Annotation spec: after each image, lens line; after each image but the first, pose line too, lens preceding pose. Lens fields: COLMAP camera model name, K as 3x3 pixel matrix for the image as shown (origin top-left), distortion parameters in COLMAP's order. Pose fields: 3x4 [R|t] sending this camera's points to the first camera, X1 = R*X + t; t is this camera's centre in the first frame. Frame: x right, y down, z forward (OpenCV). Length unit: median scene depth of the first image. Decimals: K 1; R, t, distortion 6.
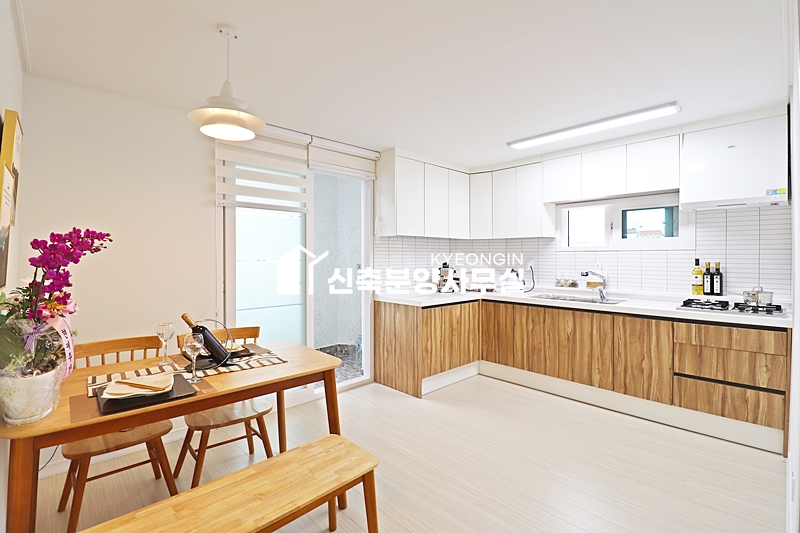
lens RADIAL K [[371.5, 0, 404.4], [0, 371.5, 260.8], [0, 0, 1]] dist [0.000589, -0.010750]
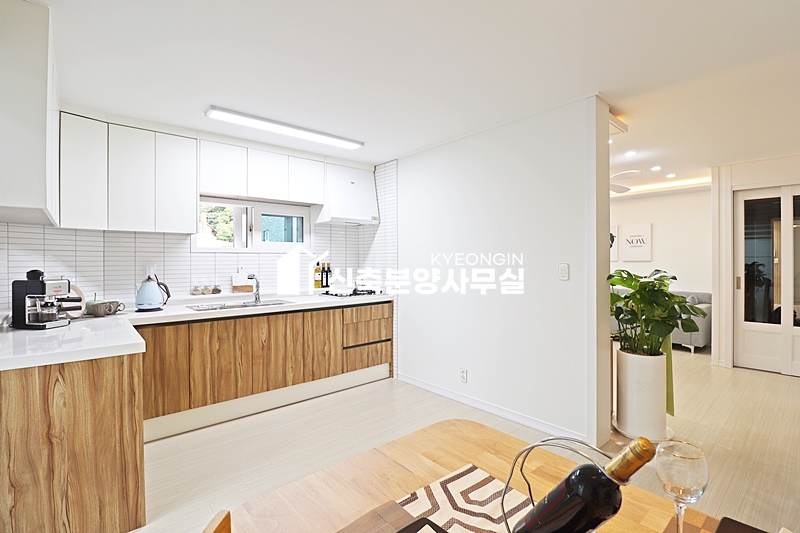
lens RADIAL K [[371.5, 0, 404.4], [0, 371.5, 260.8], [0, 0, 1]] dist [0.000589, -0.010750]
pose [[0.041633, -0.003529, 0.999127, -0.487270], [0.014346, 0.999893, 0.002934, -0.002760], [-0.999030, 0.014212, 0.041679, 0.632592]]
